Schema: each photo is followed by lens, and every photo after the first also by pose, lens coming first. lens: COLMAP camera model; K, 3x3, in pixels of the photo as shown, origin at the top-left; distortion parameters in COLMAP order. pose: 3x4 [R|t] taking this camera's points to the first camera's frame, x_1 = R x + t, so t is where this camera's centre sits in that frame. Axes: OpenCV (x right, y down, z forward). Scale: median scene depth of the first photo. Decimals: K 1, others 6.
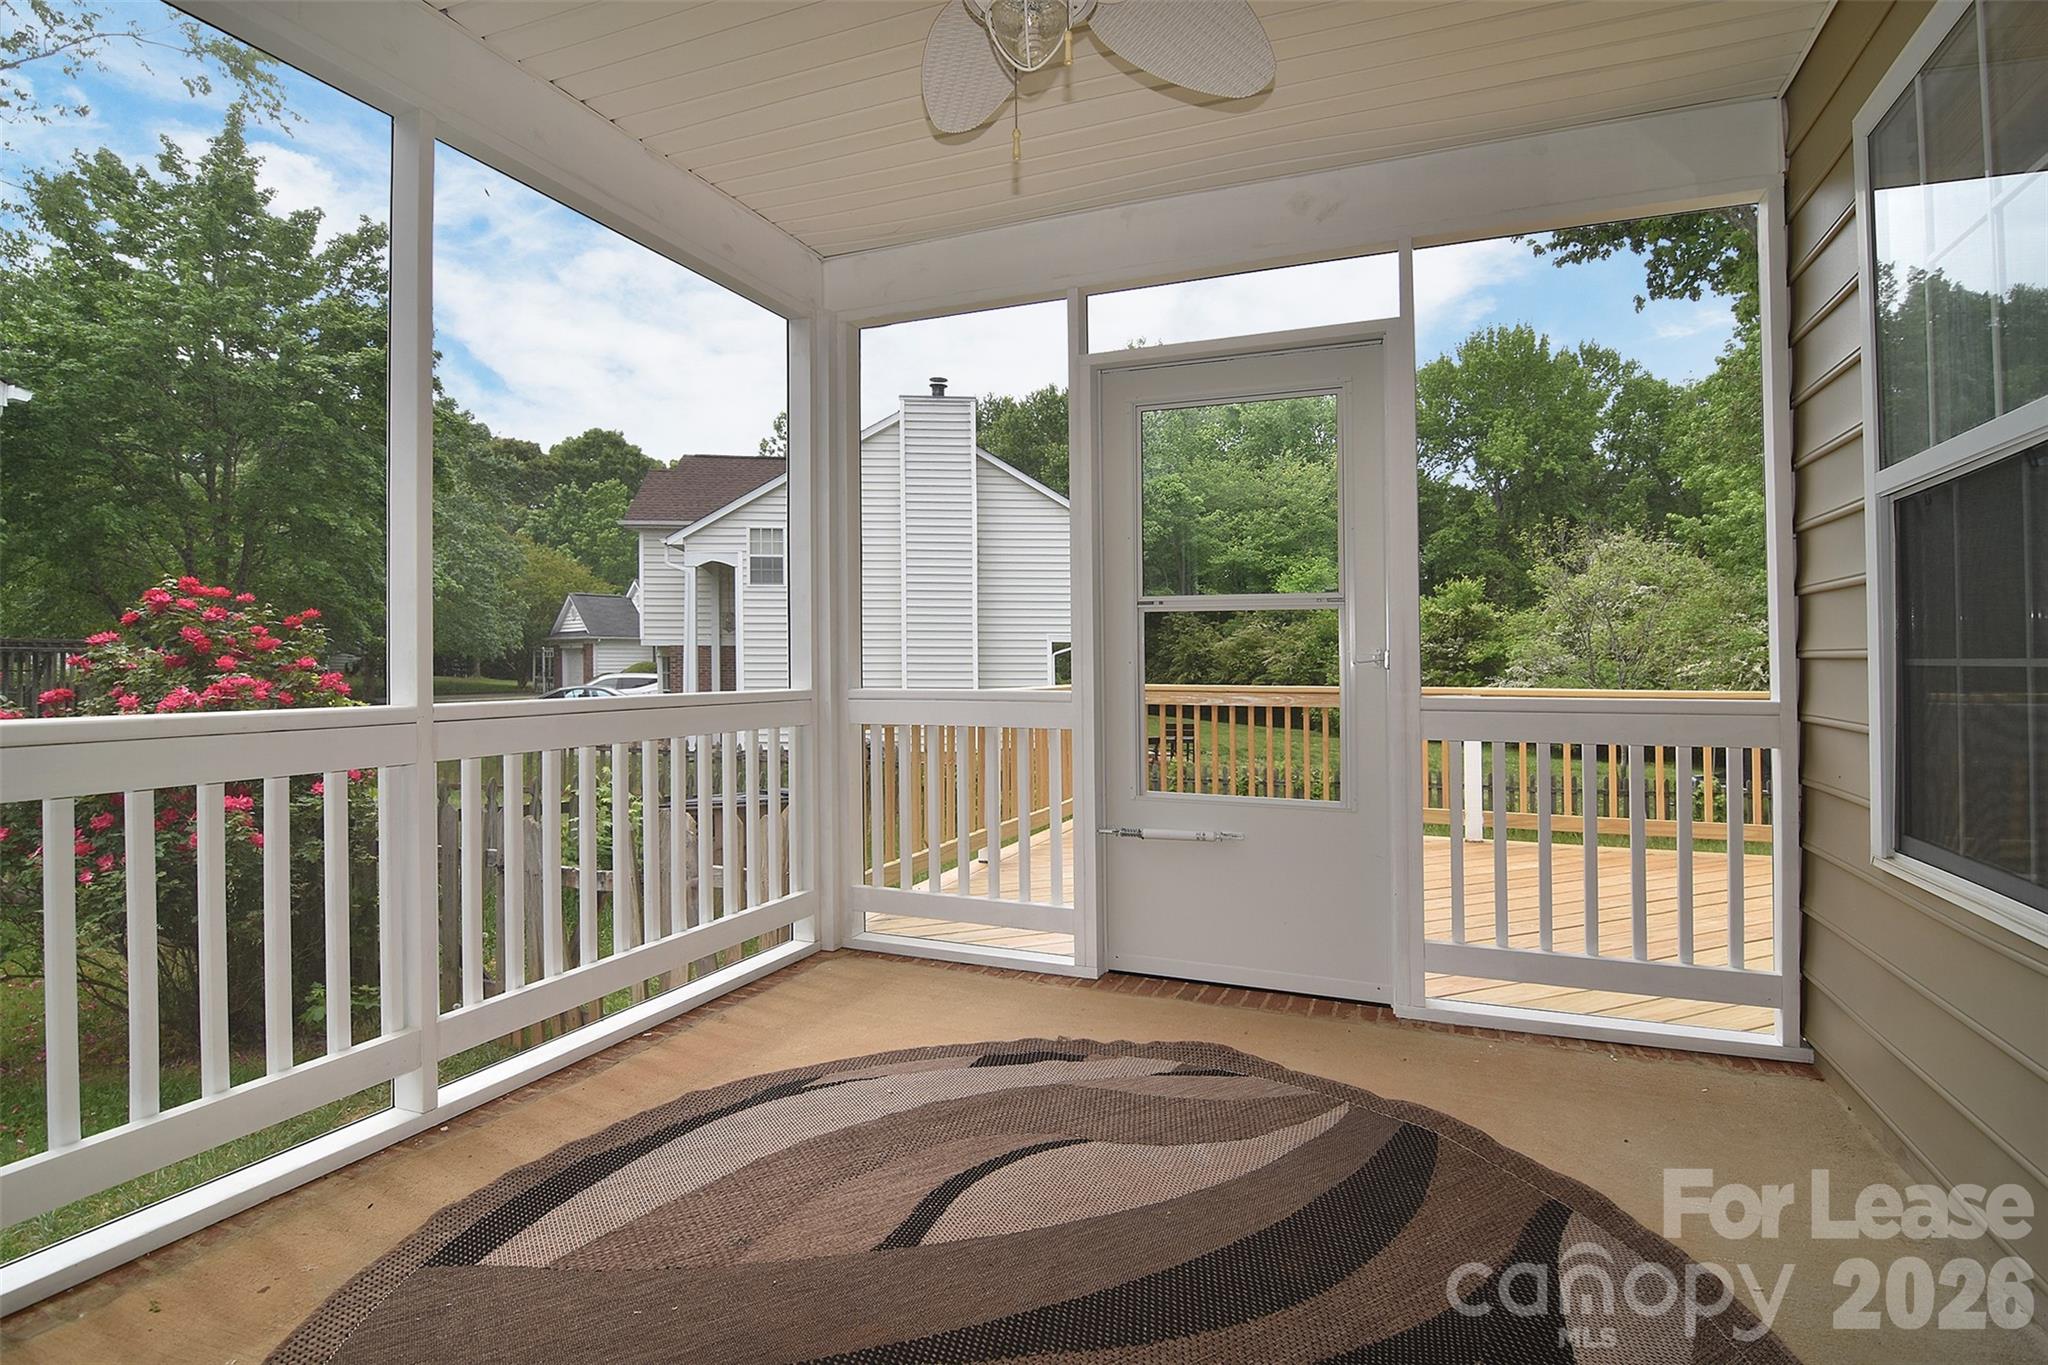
lens RADIAL K [[989.6, 0, 1016.7], [0, 989.6, 660.6], [0, 0, 1]] dist [-0.017578, -0.000097]
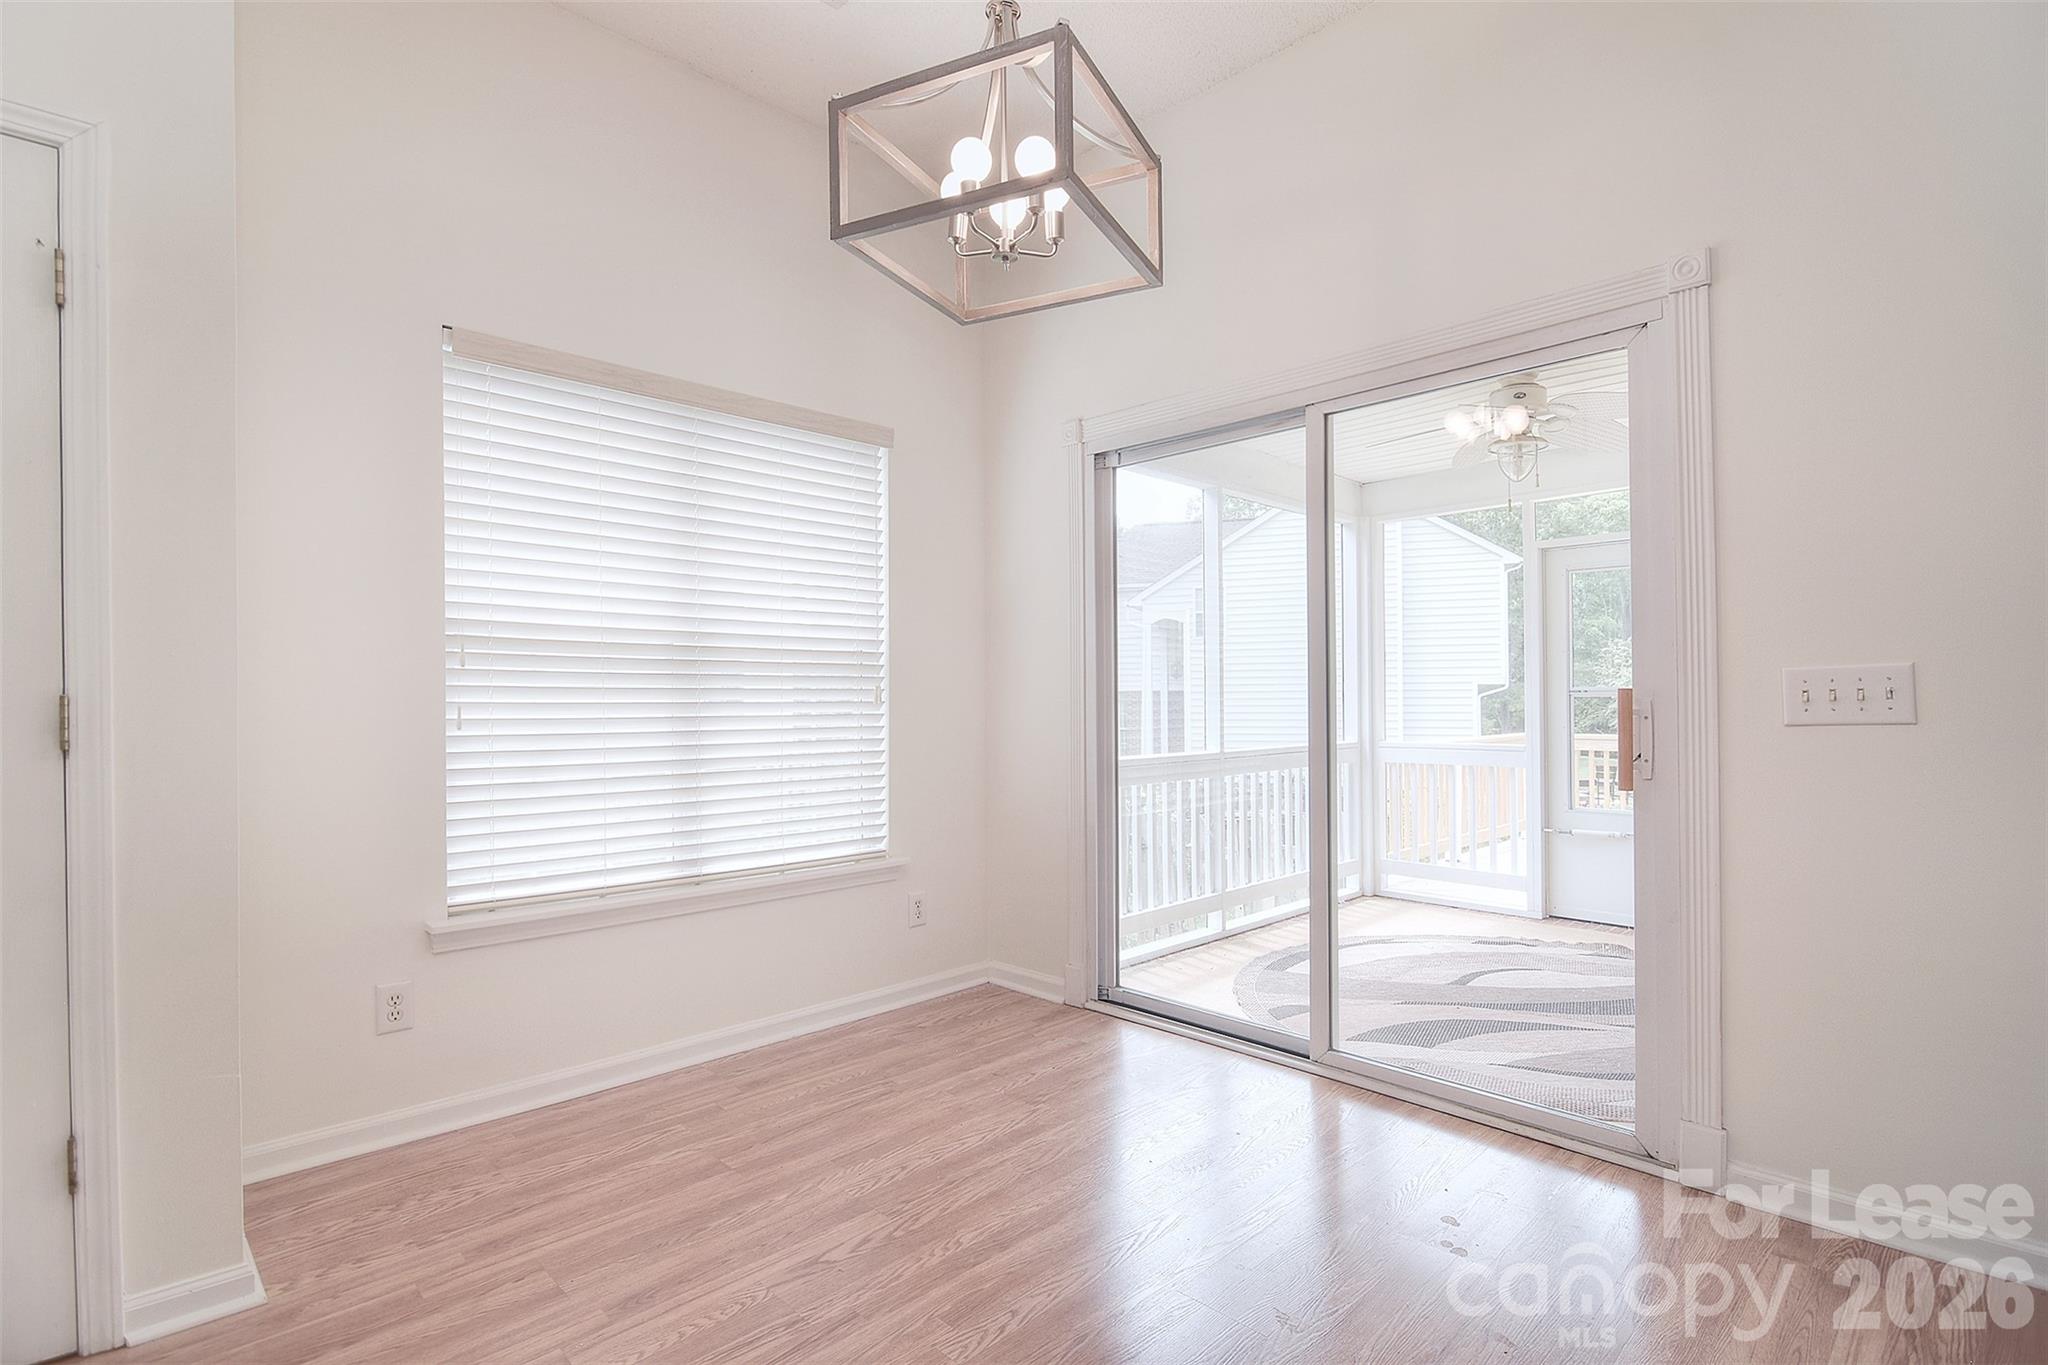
lens RADIAL K [[989.6, 0, 1057.8], [0, 989.6, 684.8], [0, 0, 1]] dist [-0.017578, -0.000097]
pose [[0.938088, -0.005028, -0.346361, -0.103867], [0.001400, 0.999942, -0.010723, -0.053373], [0.346395, 0.009574, 0.938040, -0.820539]]
